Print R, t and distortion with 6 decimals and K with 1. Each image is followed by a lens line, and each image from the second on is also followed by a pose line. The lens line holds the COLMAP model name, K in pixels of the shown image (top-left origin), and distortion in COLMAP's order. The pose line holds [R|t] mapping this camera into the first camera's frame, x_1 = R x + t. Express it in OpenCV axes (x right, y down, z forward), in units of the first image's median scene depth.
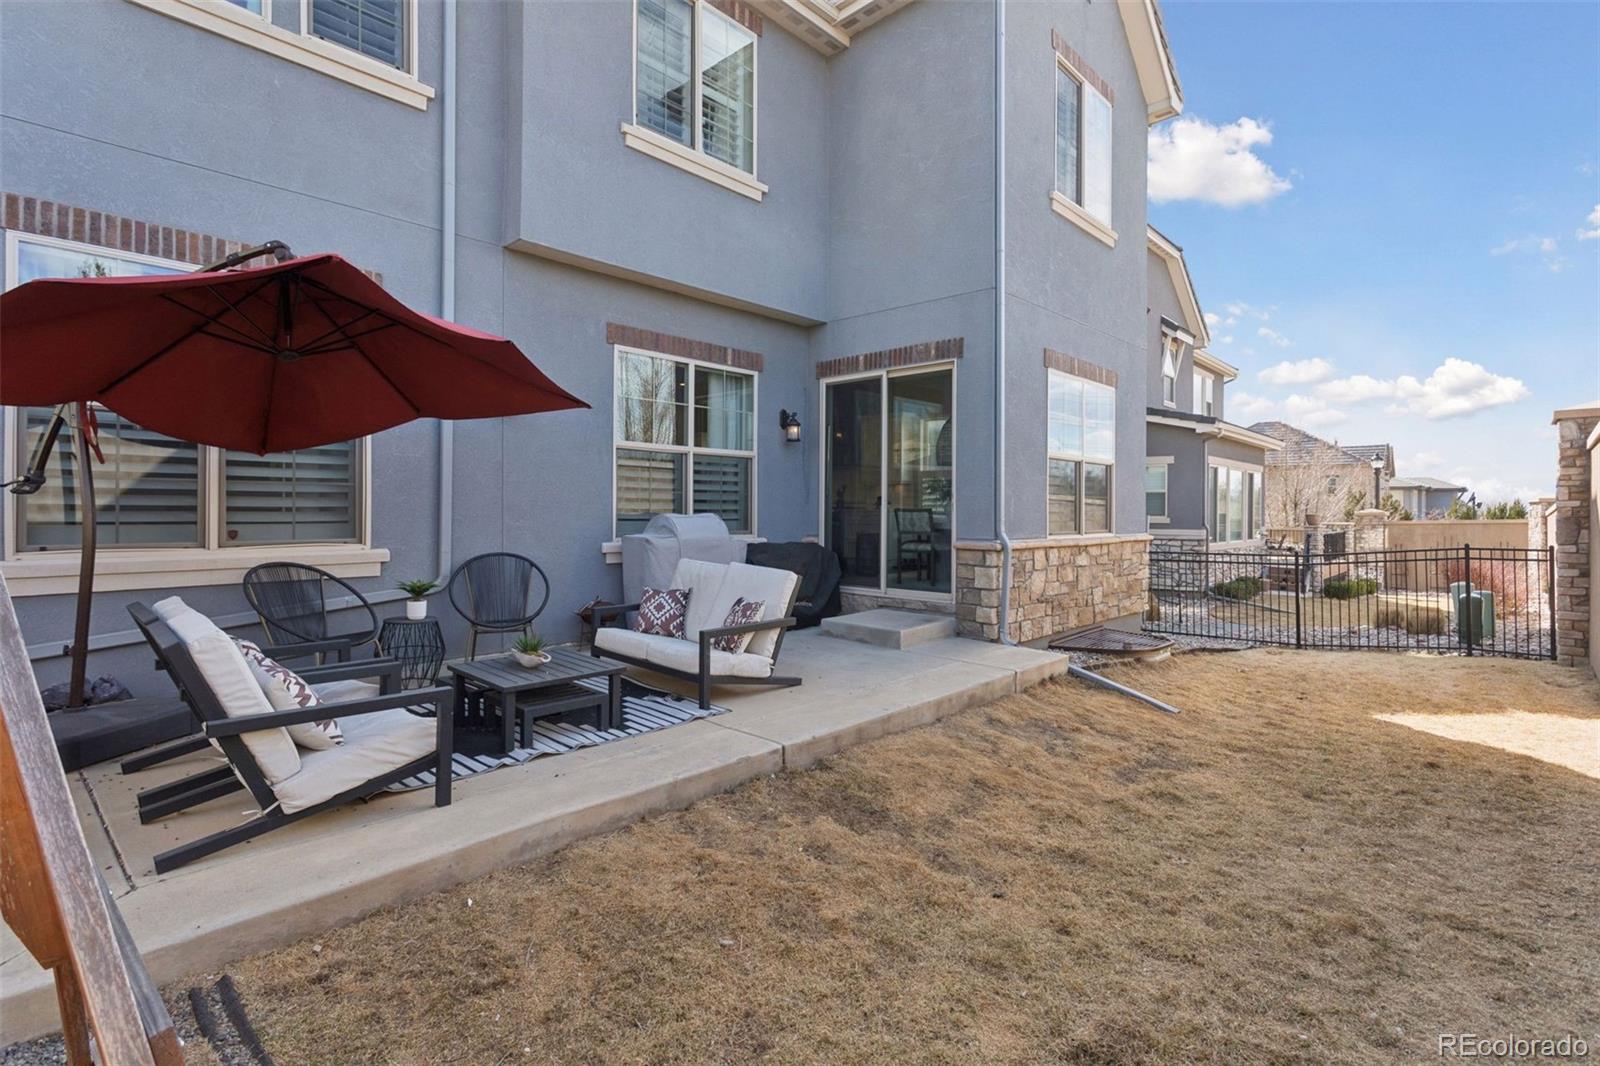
lens RADIAL K [[759.5, 0, 799.8], [0, 759.5, 519.4], [0, 0, 1]] dist [-0.001422, 0.000493]
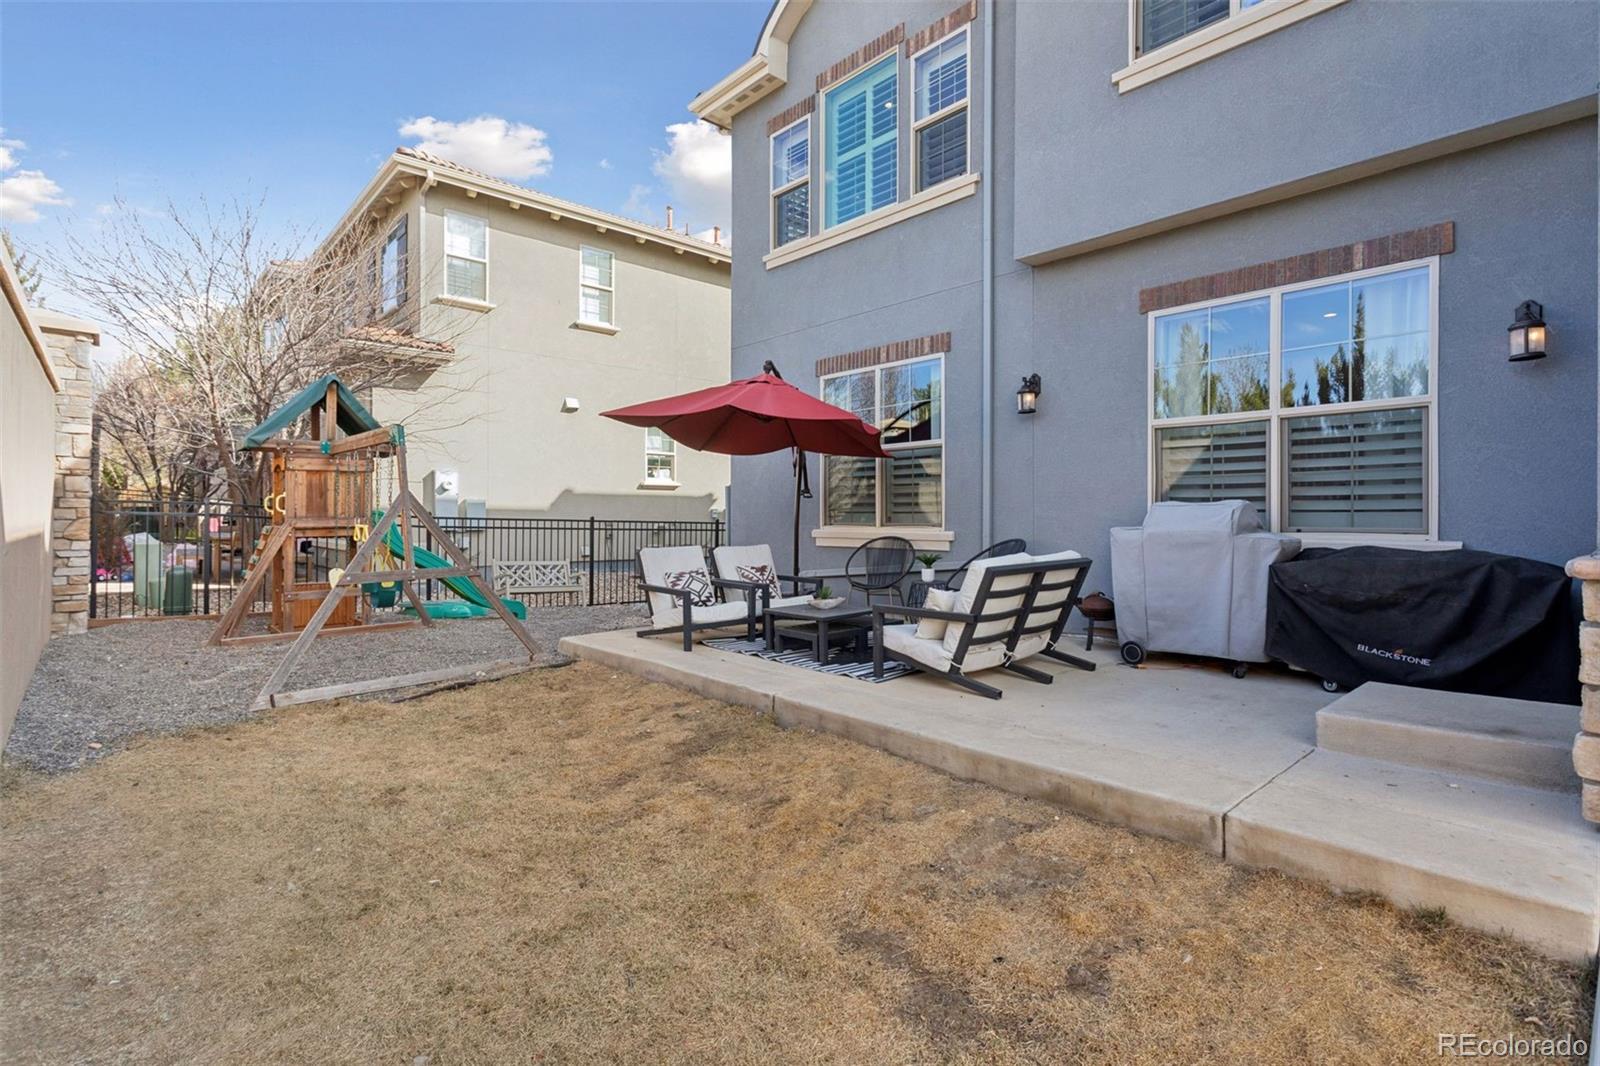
lens RADIAL K [[759.5, 0, 799.8], [0, 759.5, 519.4], [0, 0, 1]] dist [-0.001422, 0.000493]
pose [[-0.090597, 0.014234, -0.995786, 0.718059], [0.004228, 0.999894, 0.013908, -0.002468], [0.995879, -0.002951, -0.090648, 0.709764]]
